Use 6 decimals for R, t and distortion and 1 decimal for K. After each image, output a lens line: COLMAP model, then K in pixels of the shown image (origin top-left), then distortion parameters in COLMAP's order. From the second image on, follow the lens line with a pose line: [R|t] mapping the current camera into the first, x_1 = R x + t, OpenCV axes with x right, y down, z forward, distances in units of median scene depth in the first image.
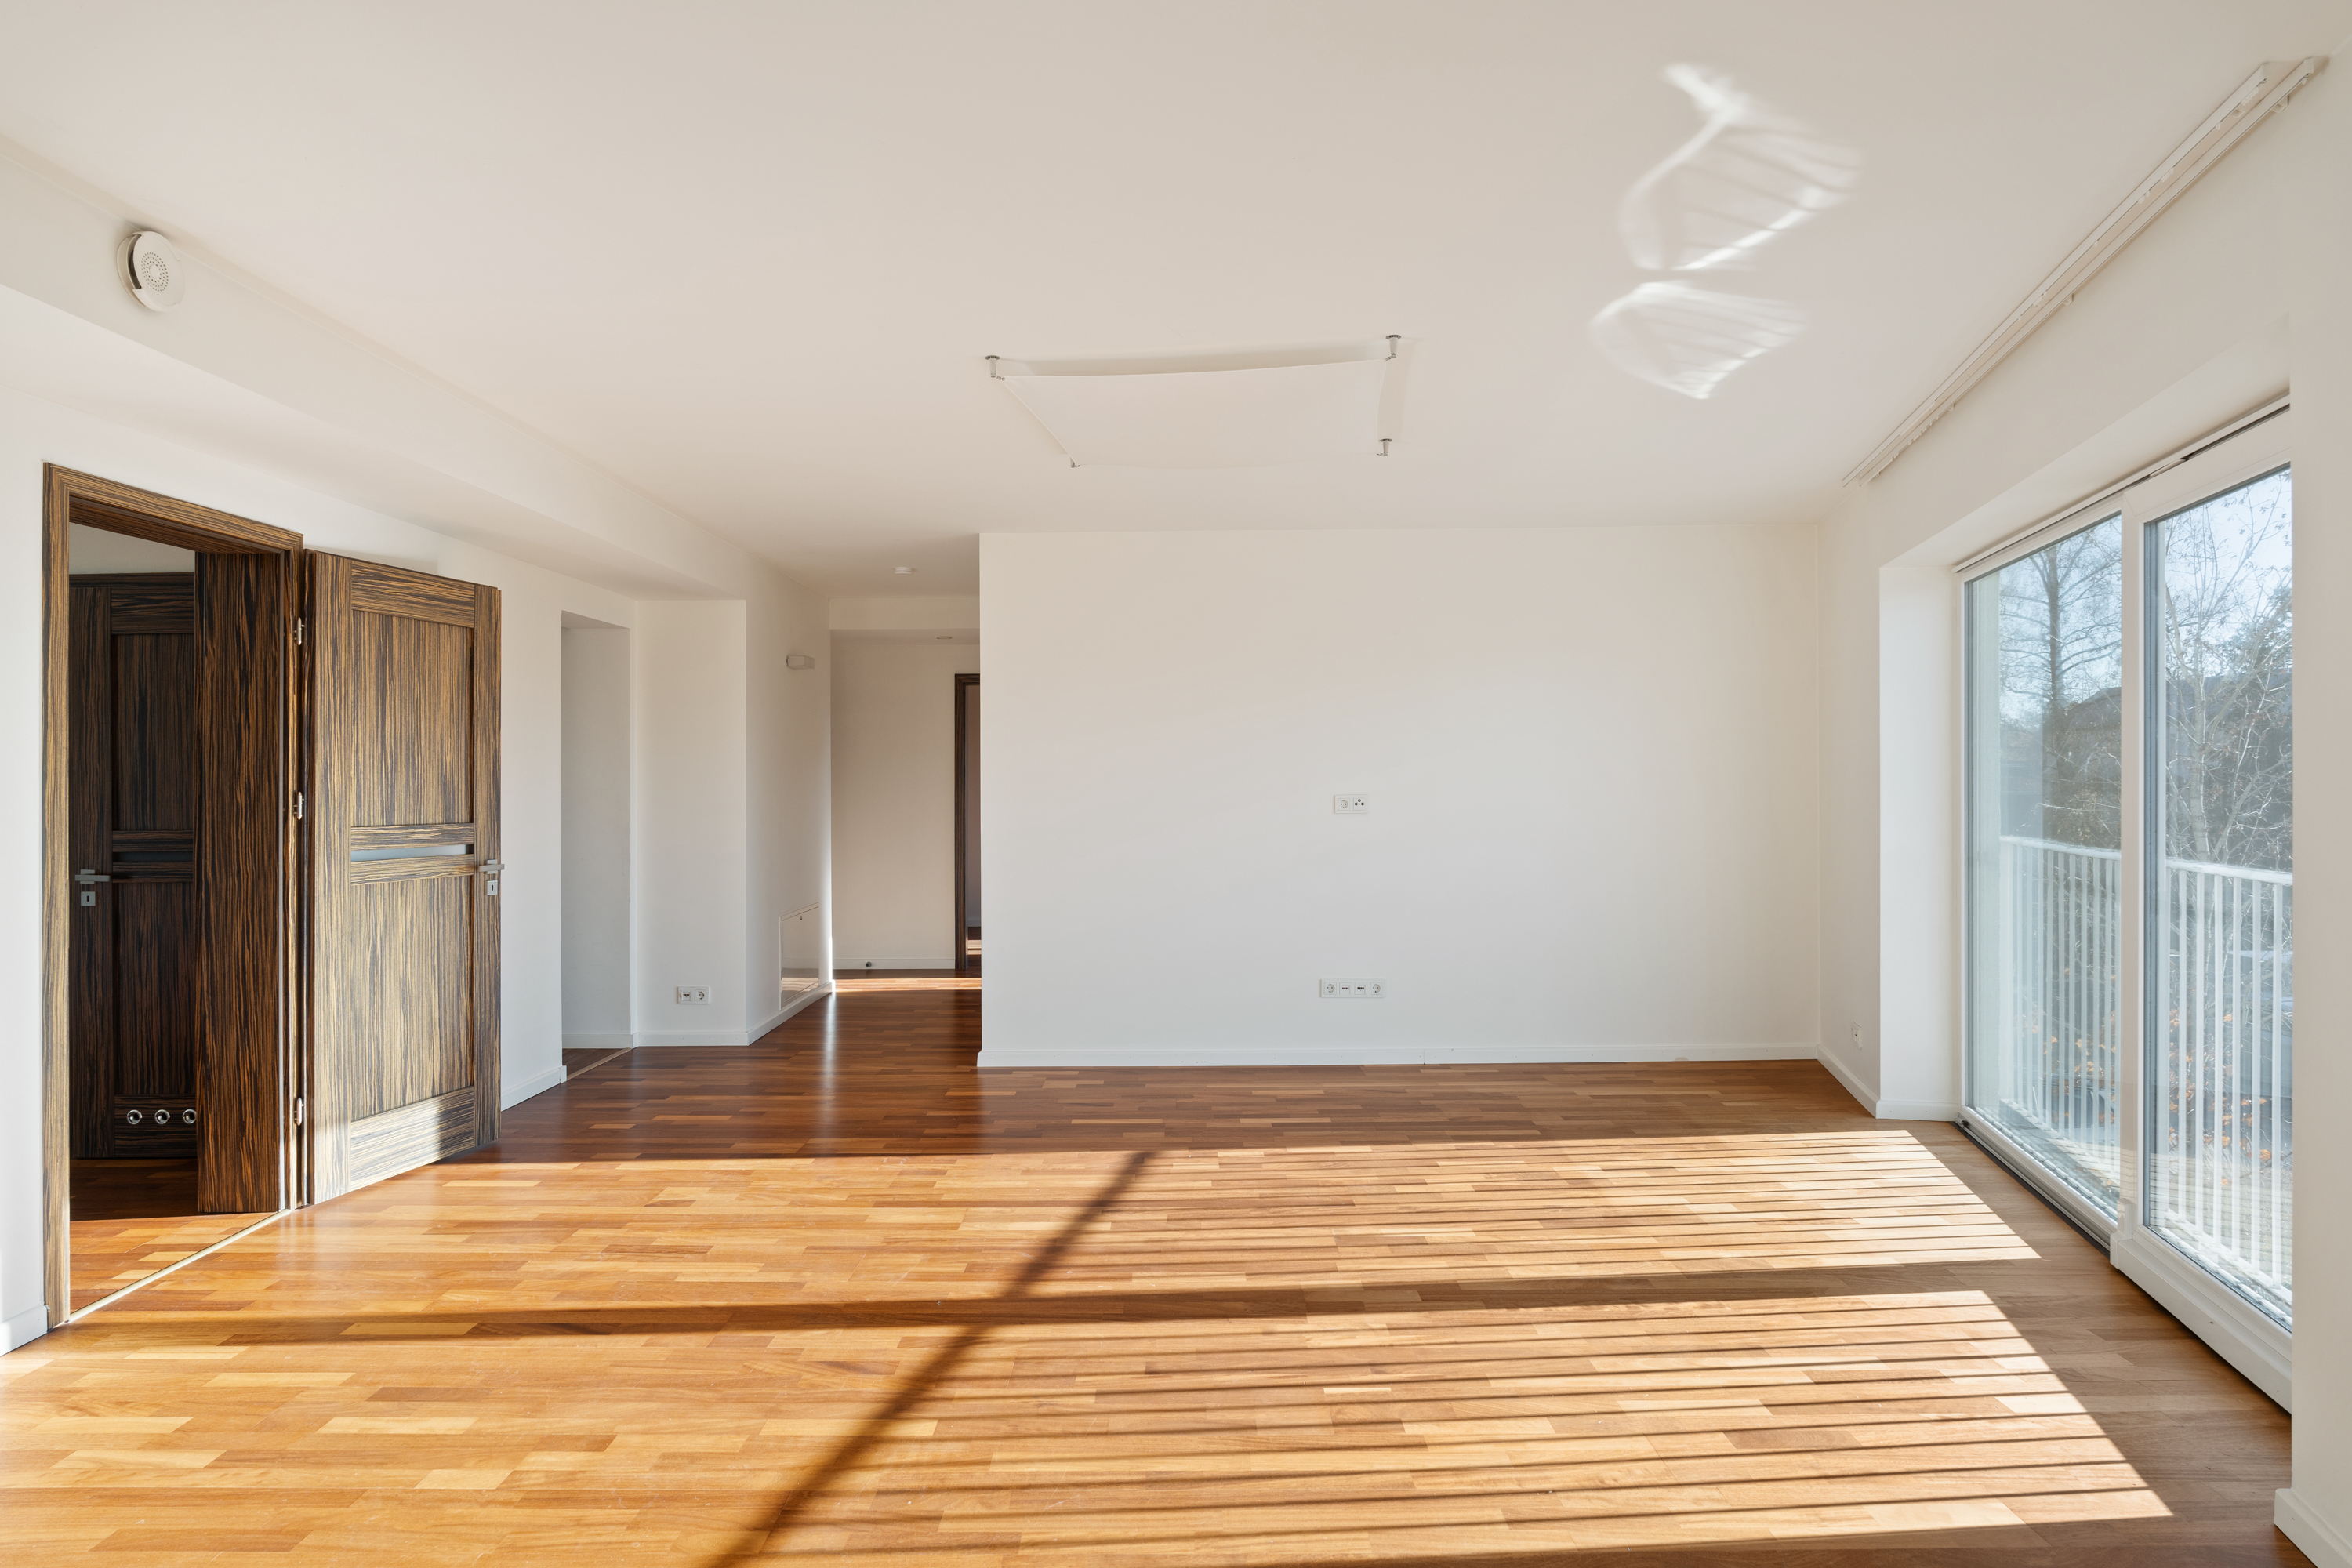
lens RADIAL K [[1371.9, 0, 1176.0], [0, 1371.9, 784.0], [0, 0, 1]] dist [0.001700, 0.000853]
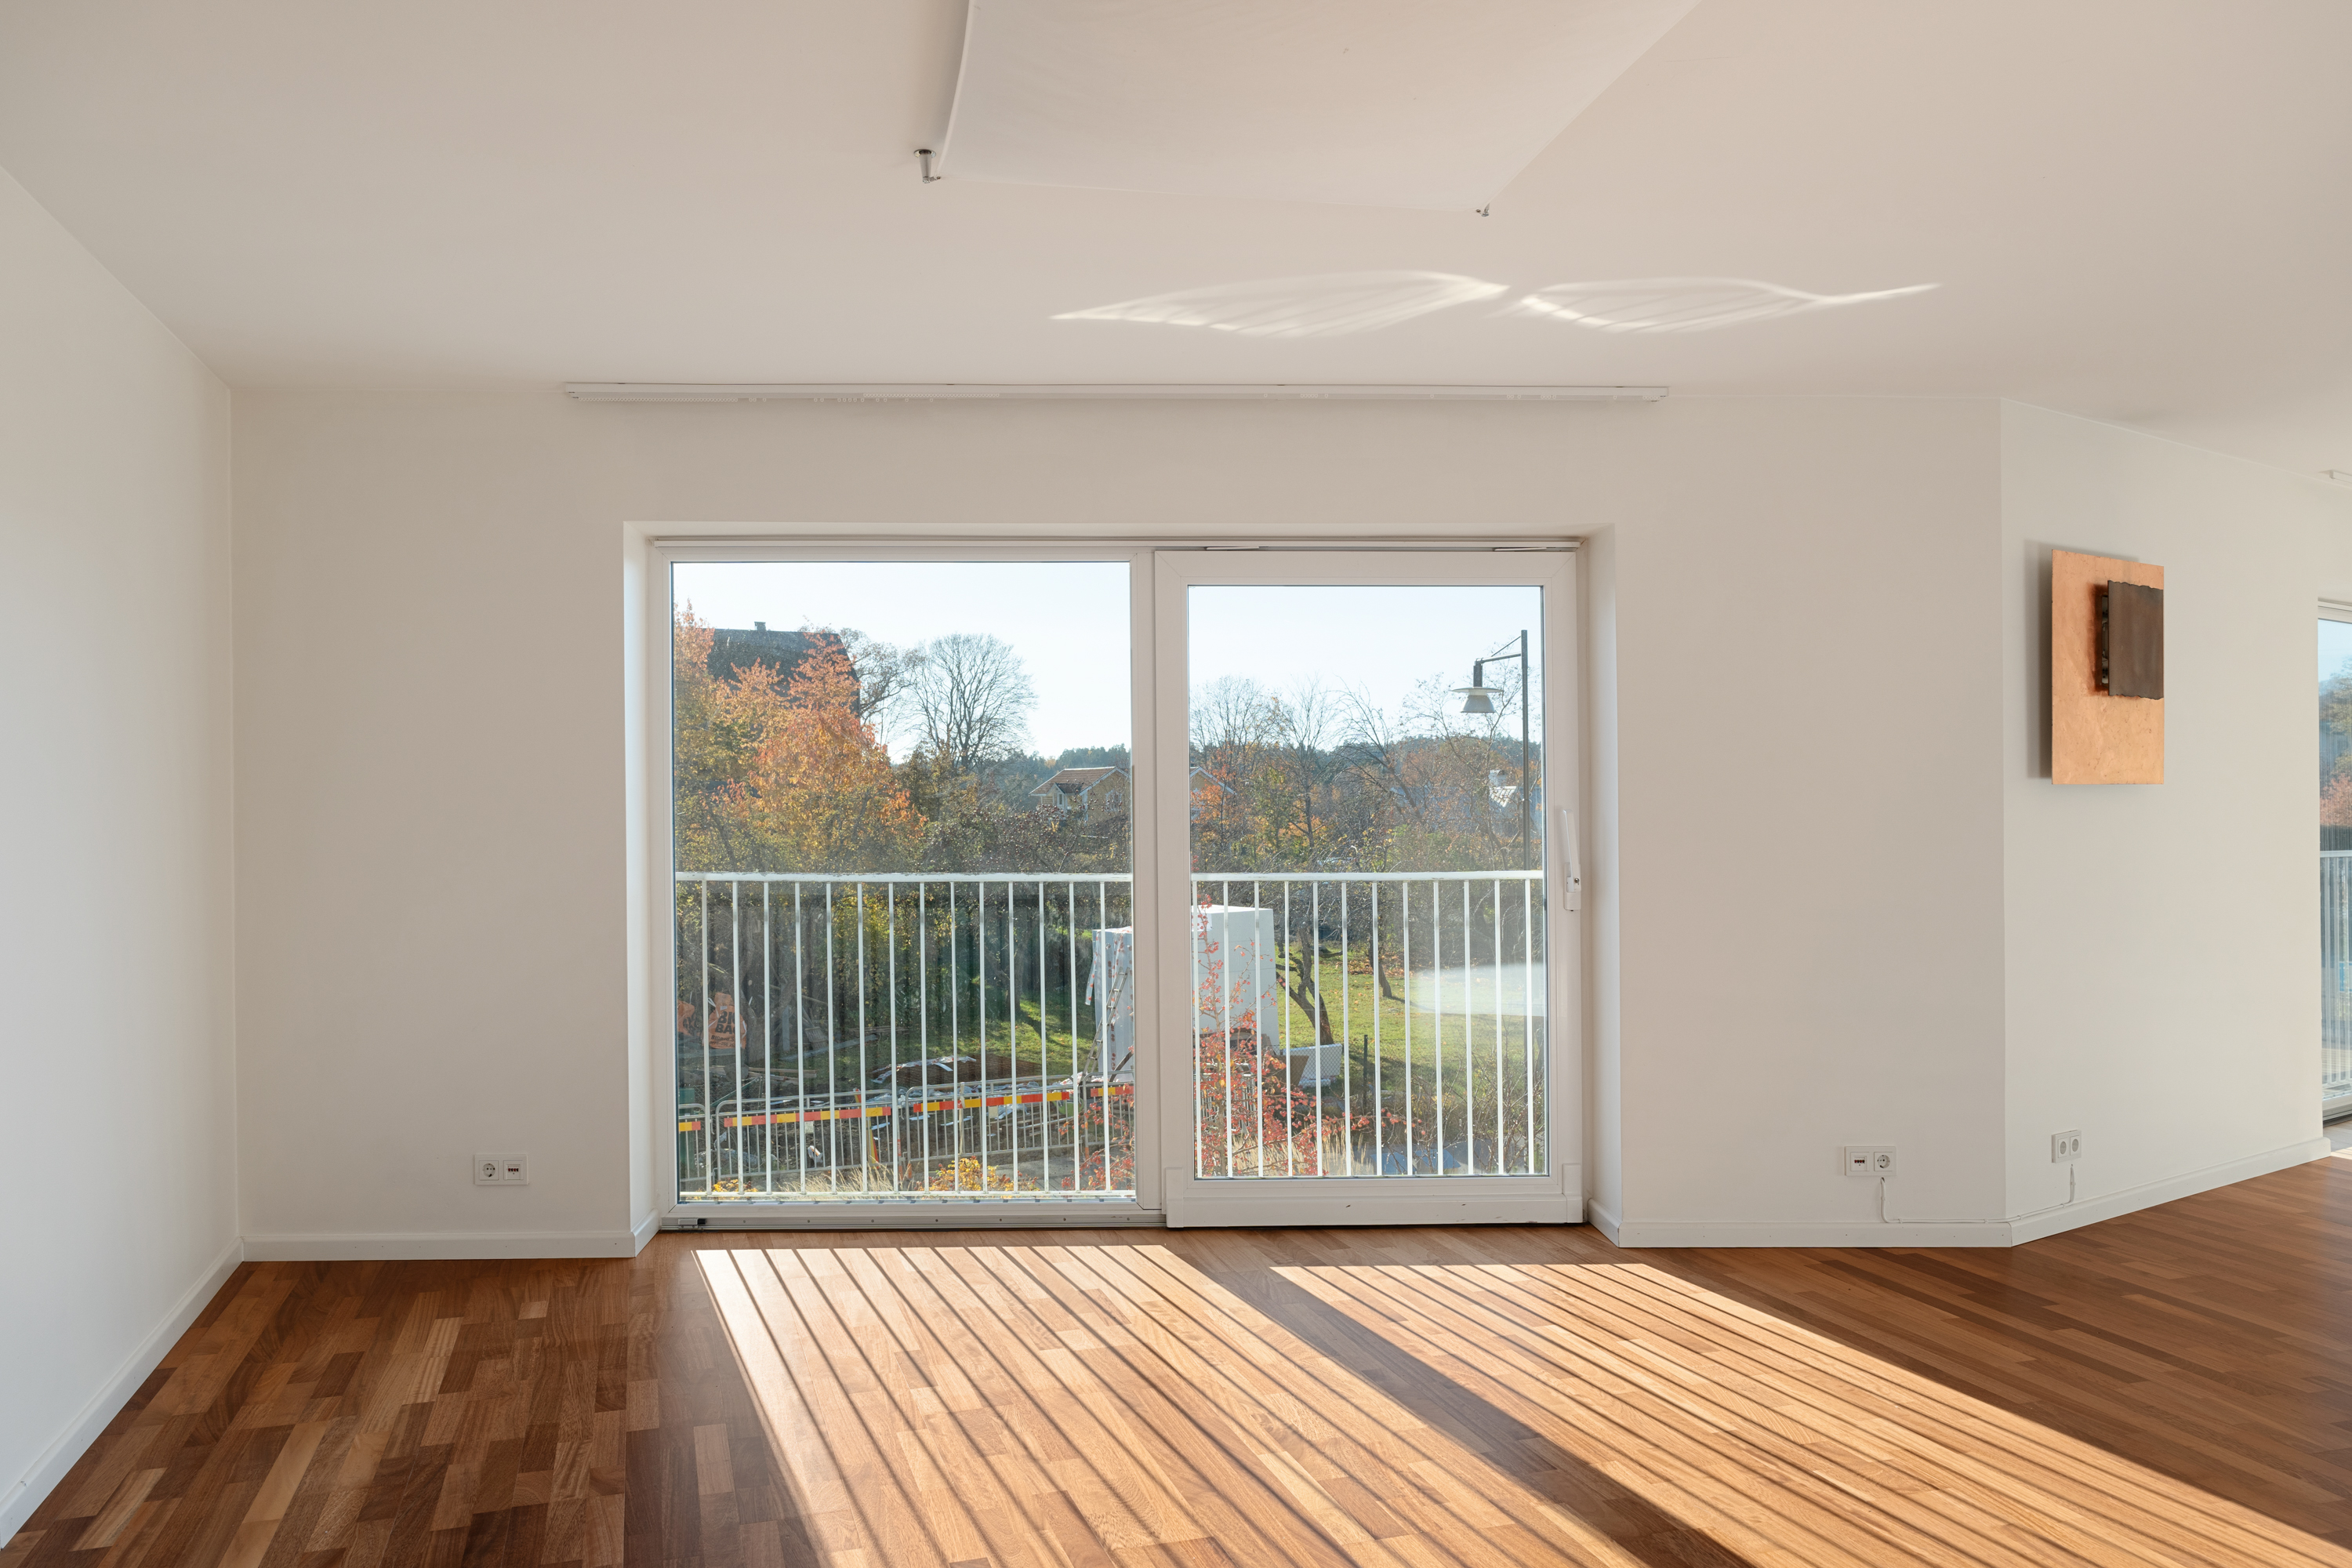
lens RADIAL K [[1611.5, 0, 1176.0], [0, 1611.5, 784.0], [0, 0, 1]] dist [-0.004260, -0.001424]
pose [[-0.318850, 0.013744, 0.947706, -0.586176], [0.007439, 0.999900, -0.011998, -0.001484], [-0.947776, 0.003225, -0.318920, 1.414575]]
